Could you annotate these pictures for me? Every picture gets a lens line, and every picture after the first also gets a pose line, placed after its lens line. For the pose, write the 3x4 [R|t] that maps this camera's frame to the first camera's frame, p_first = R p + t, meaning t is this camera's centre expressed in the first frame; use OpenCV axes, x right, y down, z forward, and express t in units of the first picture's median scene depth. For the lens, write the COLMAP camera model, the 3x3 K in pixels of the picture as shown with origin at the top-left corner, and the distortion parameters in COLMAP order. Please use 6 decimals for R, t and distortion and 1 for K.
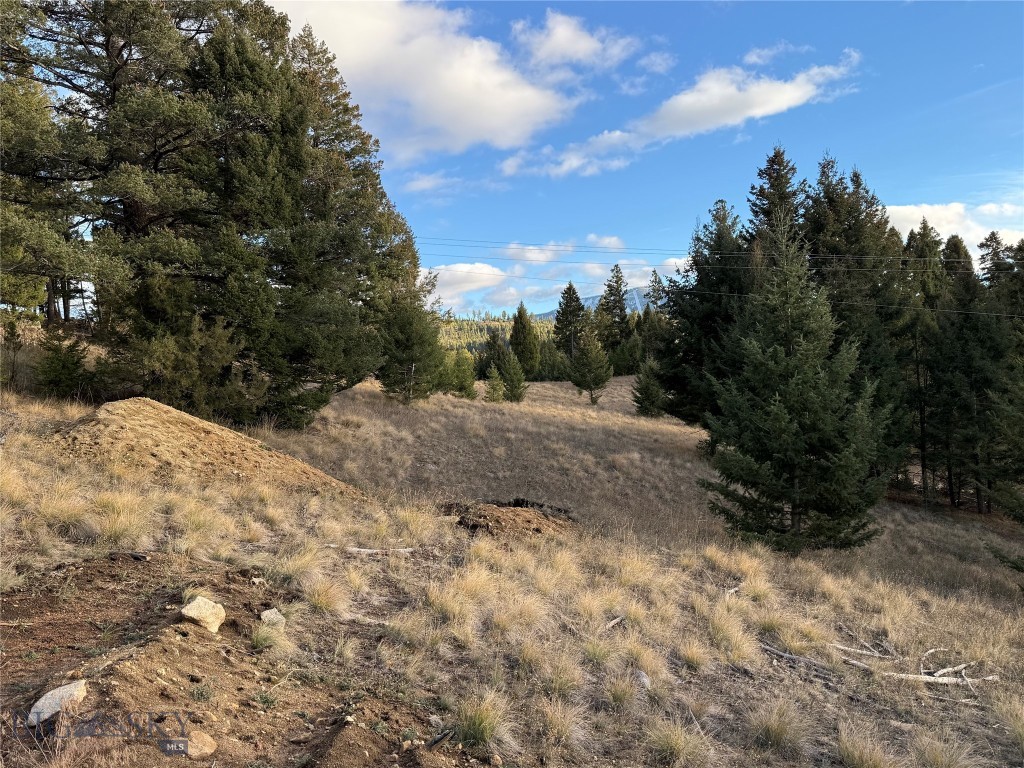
lens RADIAL K [[824.3, 0, 486.3], [0, 824.3, 398.4], [0, 0, 1]] dist [0.079142, -0.136376]
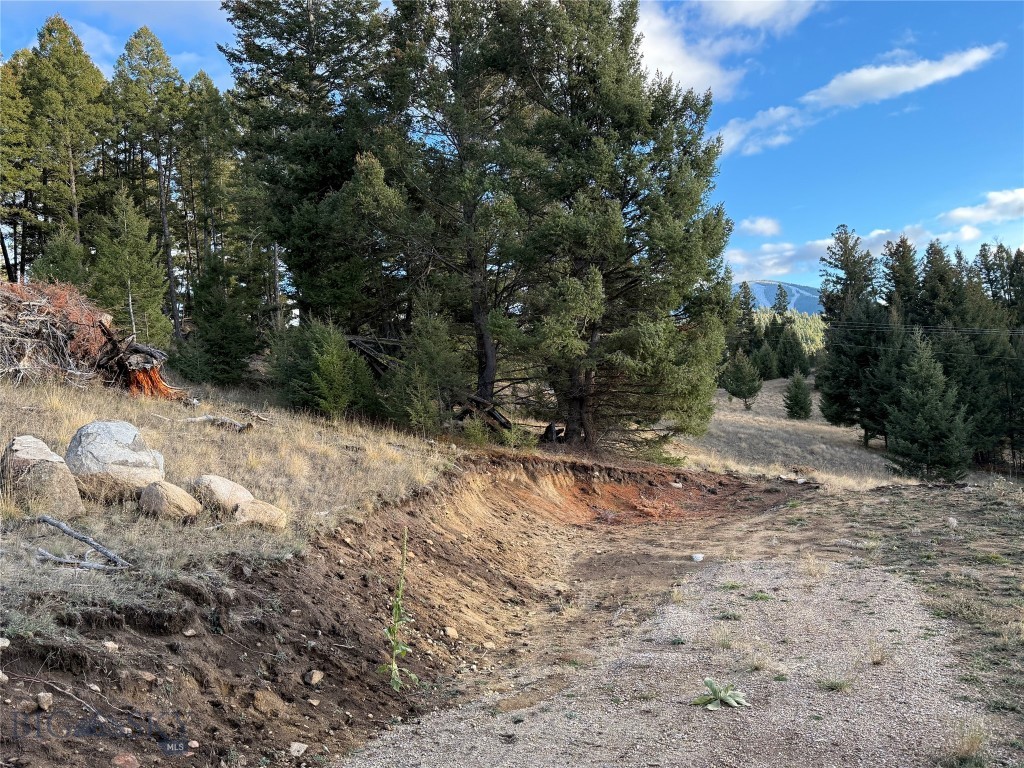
lens RADIAL K [[824.3, 0, 503.6], [0, 824.3, 389.3], [0, 0, 1]] dist [0.079142, -0.136376]
pose [[0.994406, -0.029262, -0.101493, -0.248334], [0.027657, 0.999470, -0.017183, -0.028668], [0.101942, 0.014280, 0.994688, -0.627992]]
